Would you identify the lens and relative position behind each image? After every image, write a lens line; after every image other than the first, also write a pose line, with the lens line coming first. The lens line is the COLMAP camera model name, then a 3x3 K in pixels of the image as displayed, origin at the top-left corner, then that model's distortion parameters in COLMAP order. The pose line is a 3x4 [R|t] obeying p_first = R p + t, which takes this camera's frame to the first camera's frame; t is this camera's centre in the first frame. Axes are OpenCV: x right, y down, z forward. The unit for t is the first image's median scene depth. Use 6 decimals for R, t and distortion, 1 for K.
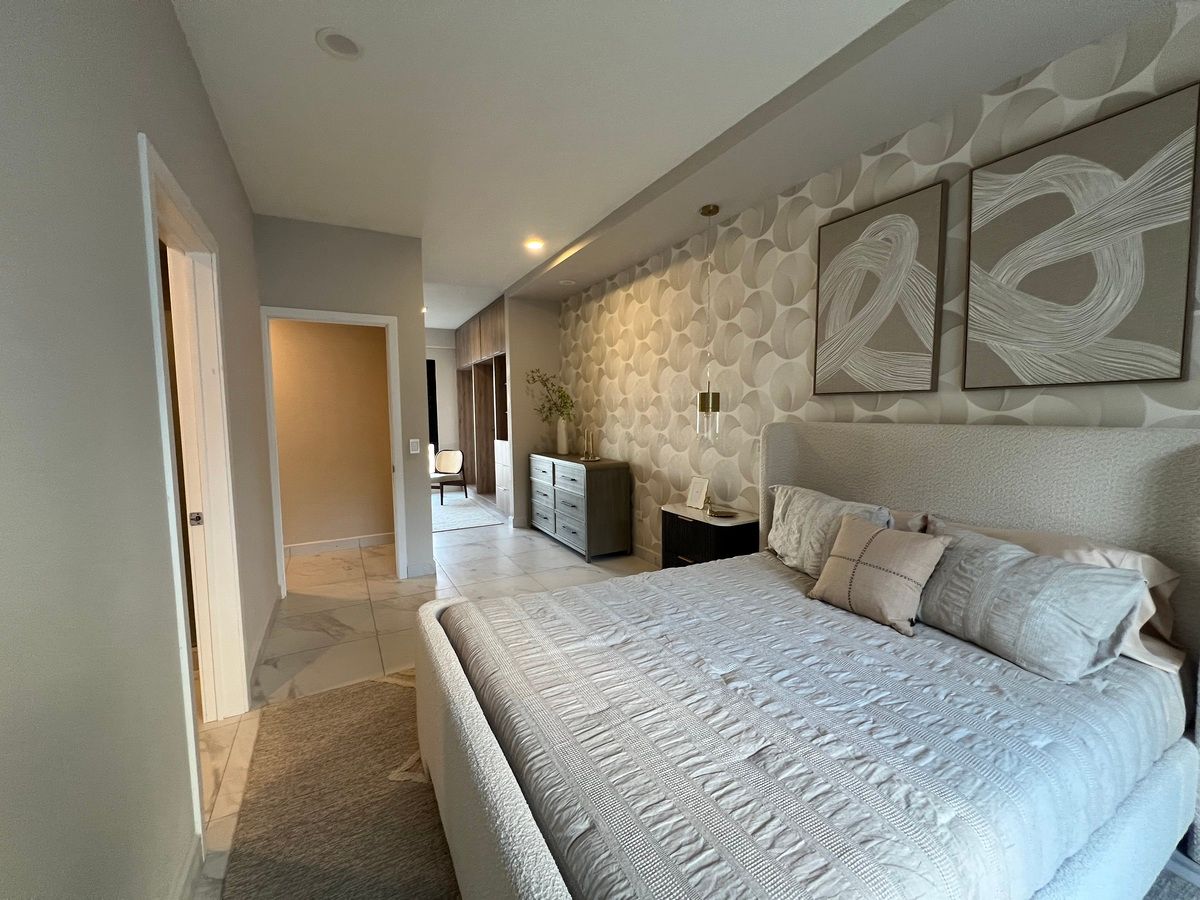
lens RADIAL K [[477.8, 0, 600.0], [0, 477.8, 450.0], [0, 0, 1]] dist [-0.003057, -0.000056]
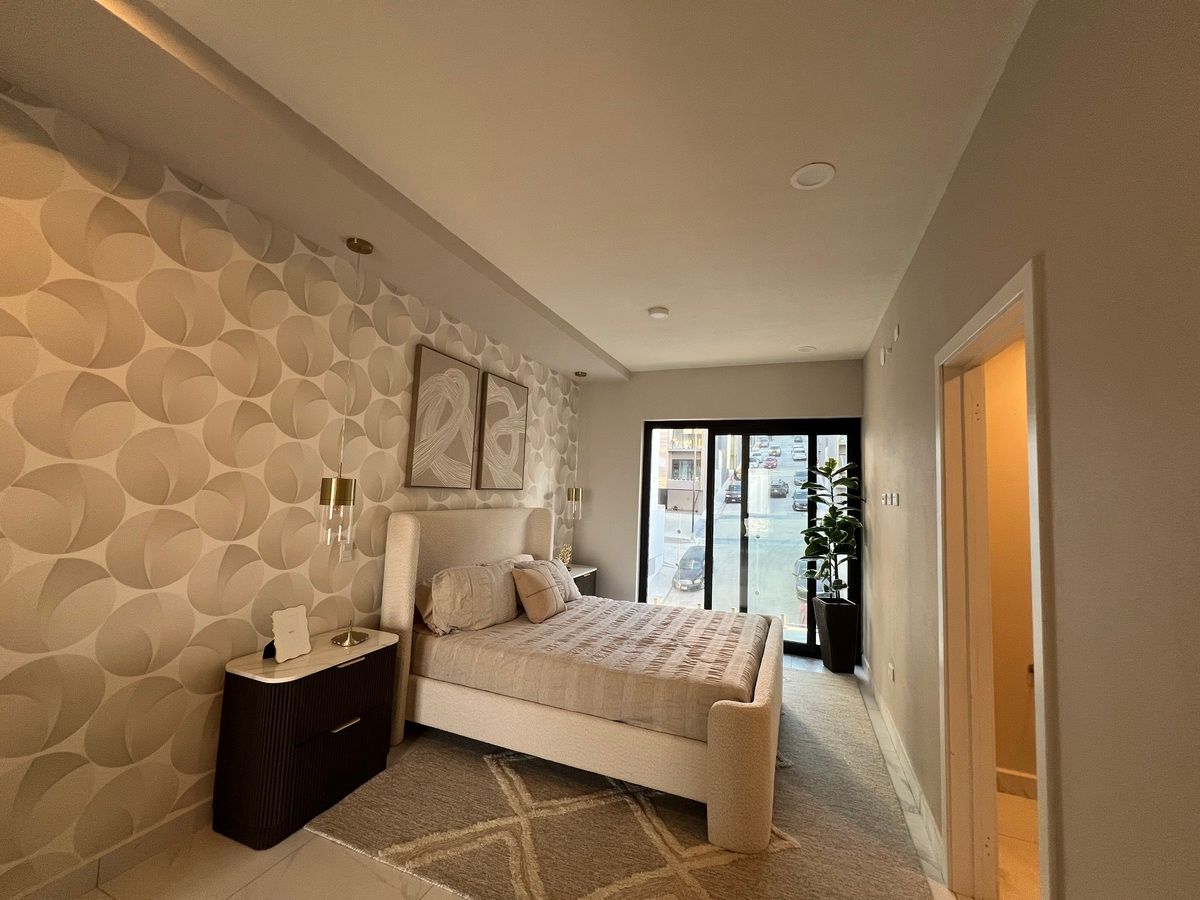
lens RADIAL K [[477.8, 0, 600.0], [0, 477.8, 450.0], [0, 0, 1]] dist [-0.003057, -0.000056]
pose [[-0.625314, 0.052239, 0.778622, -0.821450], [0.031802, 0.998634, -0.041459, -0.166776], [-0.779725, -0.001163, -0.626122, 1.598644]]
